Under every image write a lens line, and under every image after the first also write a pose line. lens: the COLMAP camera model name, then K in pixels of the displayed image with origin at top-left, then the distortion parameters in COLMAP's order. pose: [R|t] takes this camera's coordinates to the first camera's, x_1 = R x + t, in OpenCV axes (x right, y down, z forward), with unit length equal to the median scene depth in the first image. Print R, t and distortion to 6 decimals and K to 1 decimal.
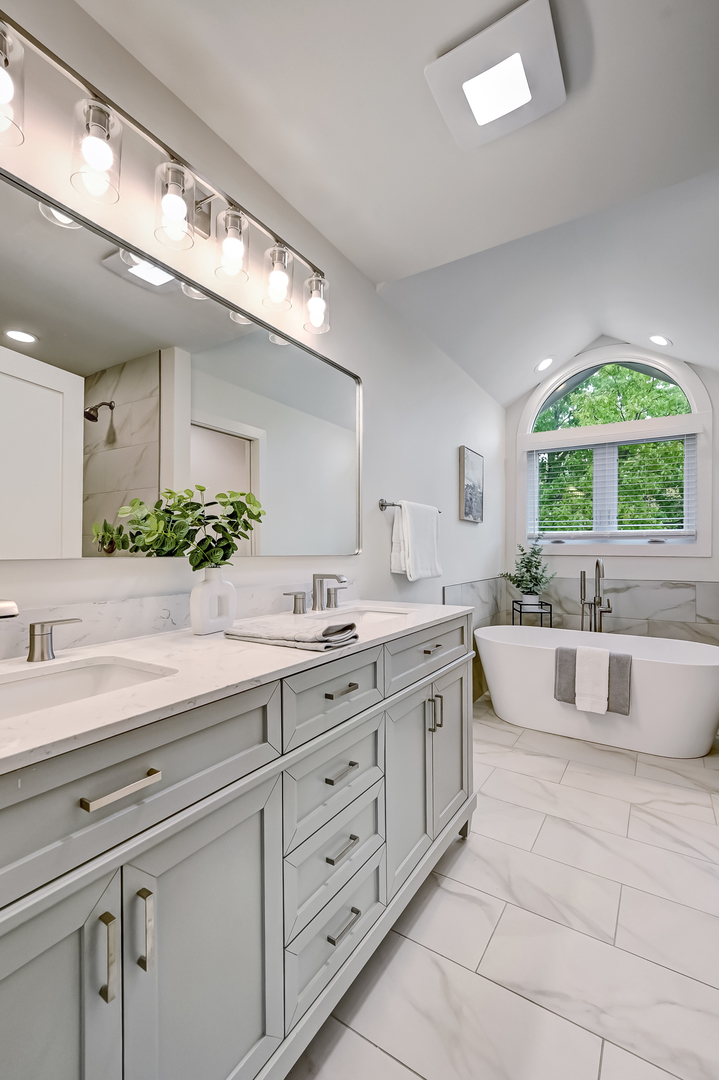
lens RADIAL K [[453.1, 0, 364.3], [0, 453.1, 550.2], [0, 0, 1]] dist [0.004087, 0.000410]
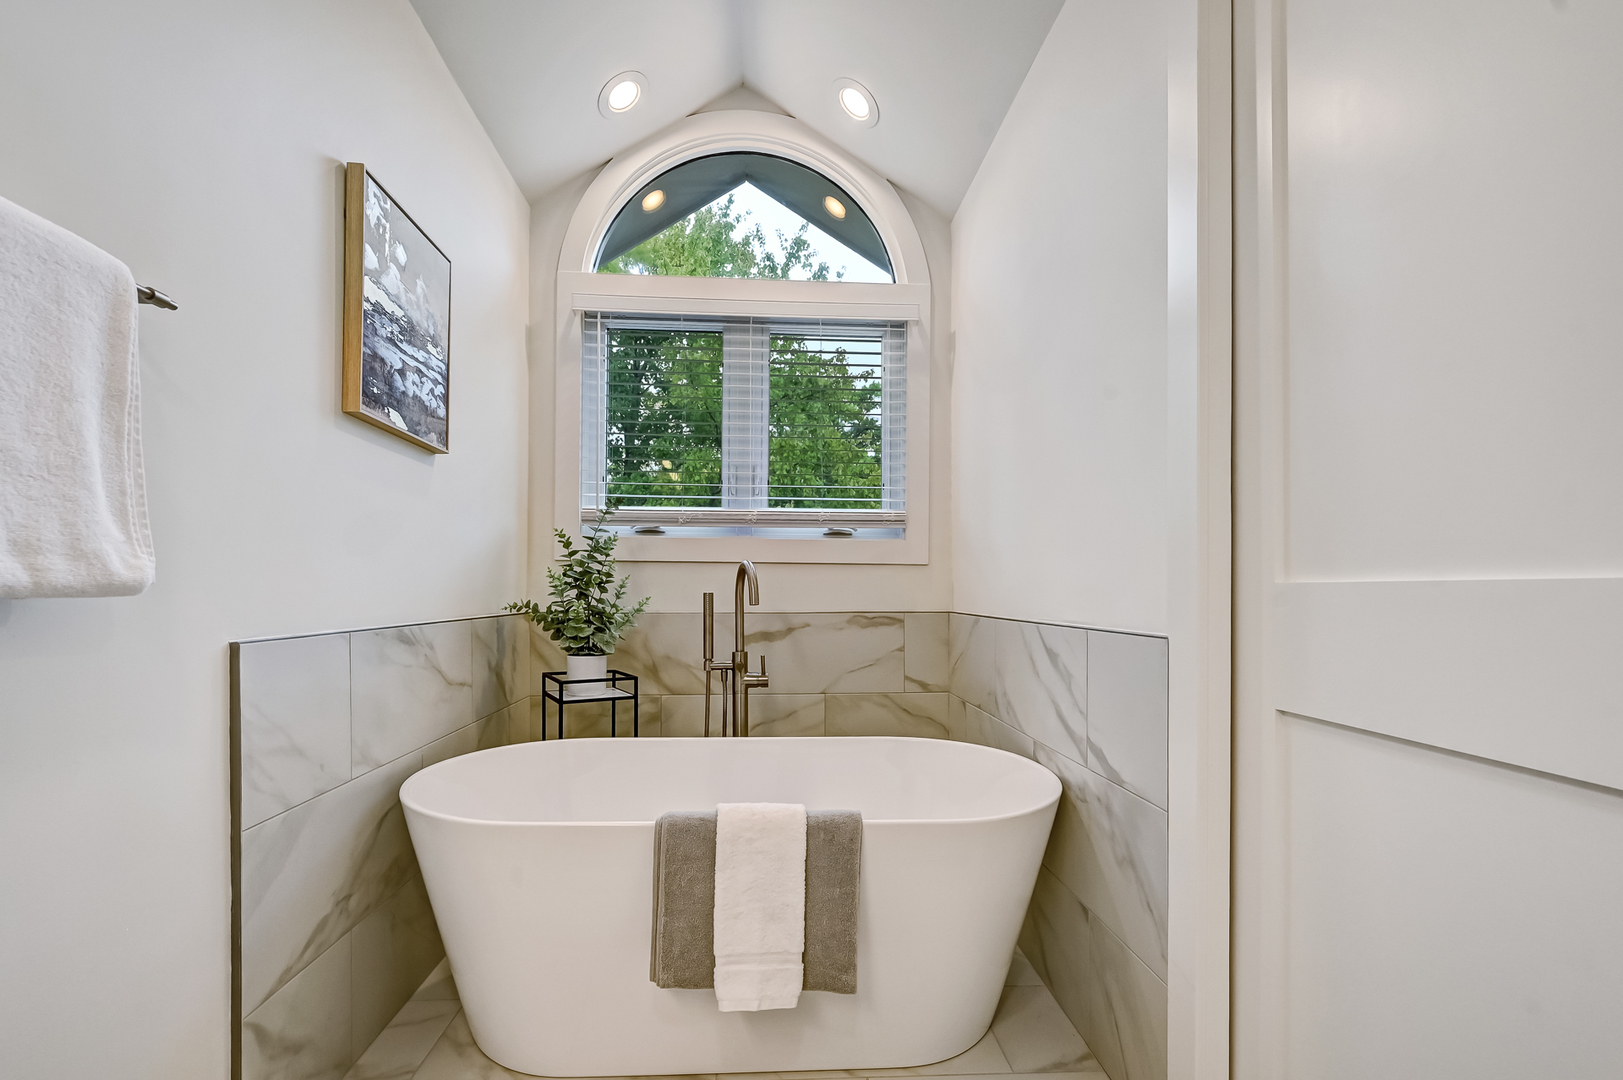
lens RADIAL K [[692.3, 0, 801.2], [0, 692.3, 591.5], [0, 0, 1]] dist [-0.001014, -0.000639]
pose [[0.803995, -0.000598, 0.594635, 0.160470], [-0.005158, 0.999955, 0.007980, 0.037157], [-0.594613, -0.009484, 0.803956, 0.410194]]
